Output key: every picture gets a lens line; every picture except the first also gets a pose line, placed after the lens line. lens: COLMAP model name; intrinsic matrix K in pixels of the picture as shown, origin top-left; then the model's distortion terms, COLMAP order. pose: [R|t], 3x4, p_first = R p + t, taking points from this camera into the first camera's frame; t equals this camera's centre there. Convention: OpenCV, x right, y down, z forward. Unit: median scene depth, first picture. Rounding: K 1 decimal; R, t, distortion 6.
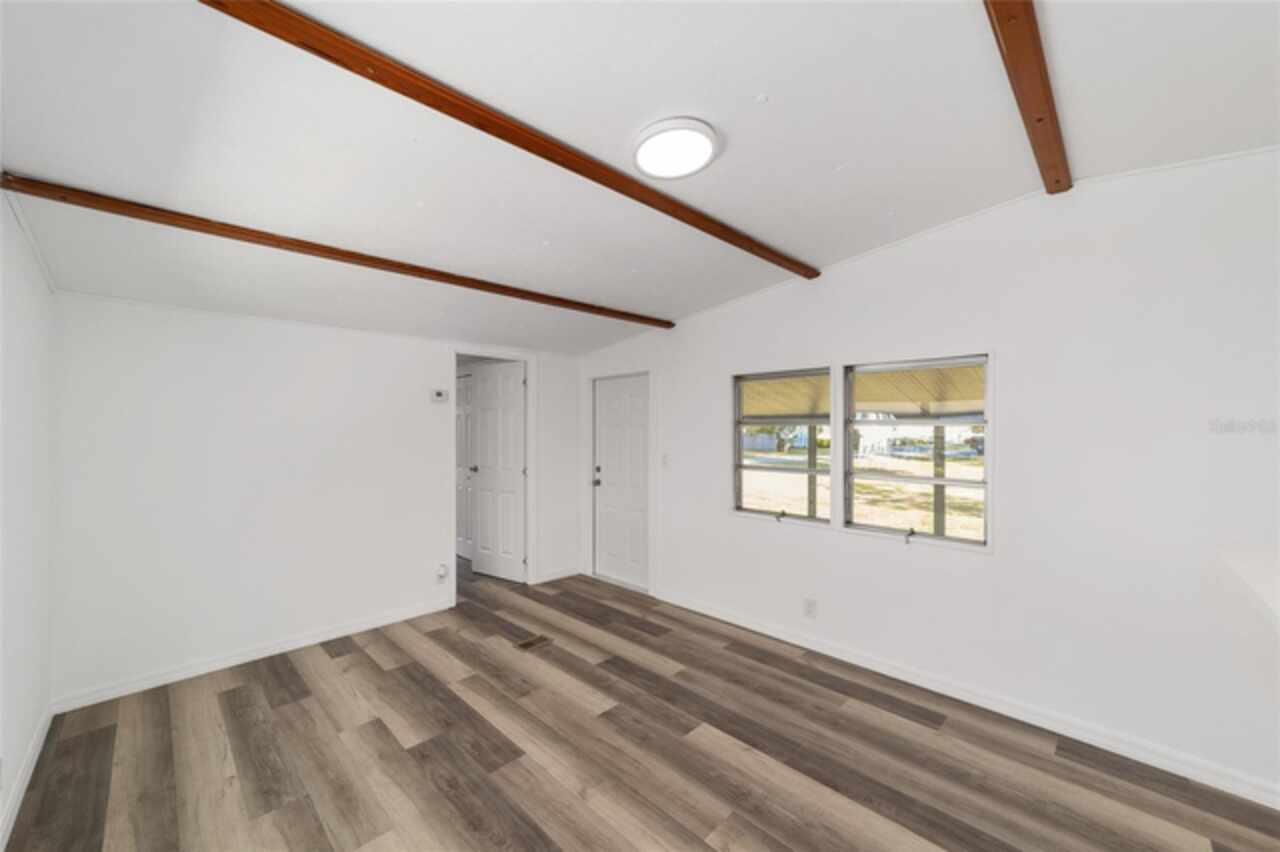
lens RADIAL K [[491.8, 0, 640.8], [0, 491.8, 428.2], [0, 0, 1]] dist [0.003540, 0.001646]
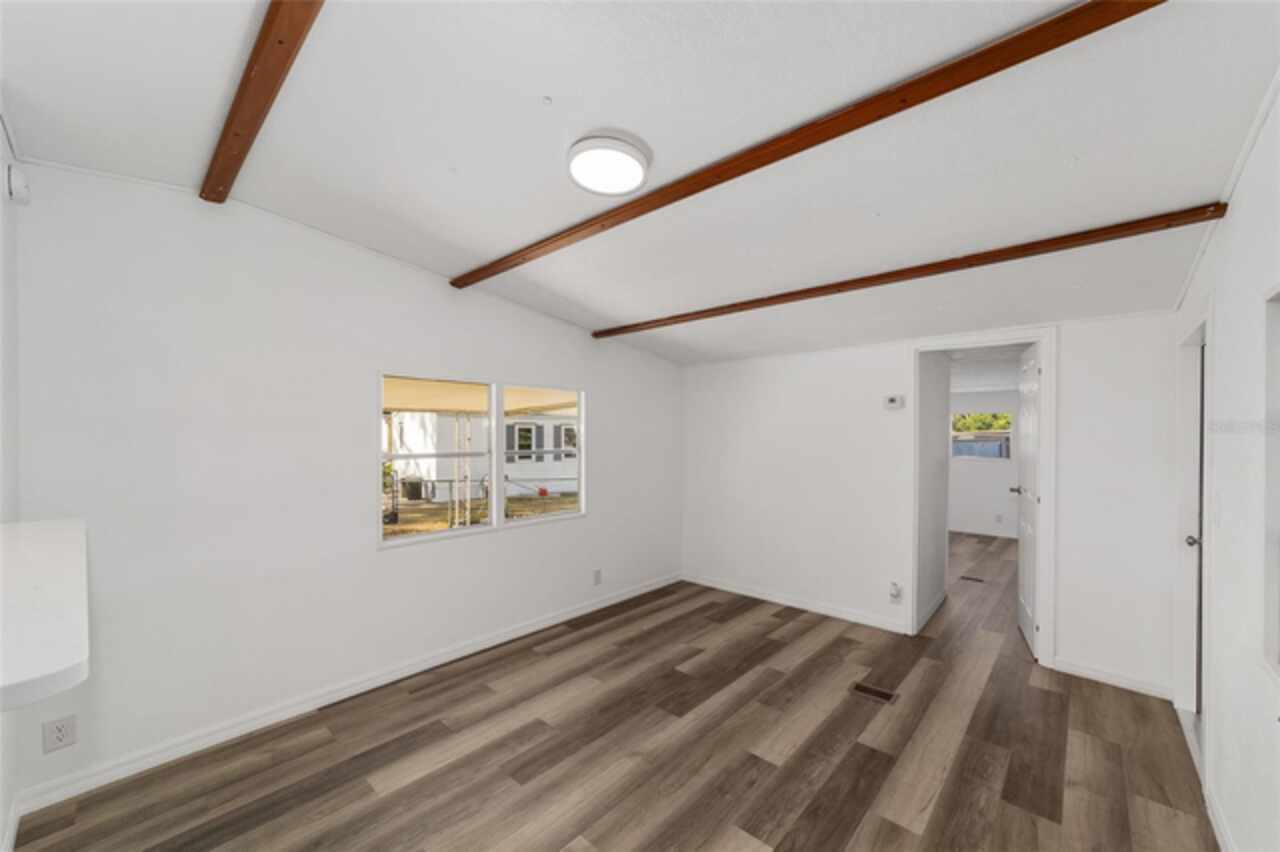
lens RADIAL K [[491.8, 0, 631.9], [0, 491.8, 432.4], [0, 0, 1]] dist [0.003540, 0.001646]
pose [[0.040926, -0.007243, -0.999136, 0.715431], [-0.001676, 0.999972, -0.007318, -0.000242], [0.999161, 0.001974, 0.040912, 0.652474]]
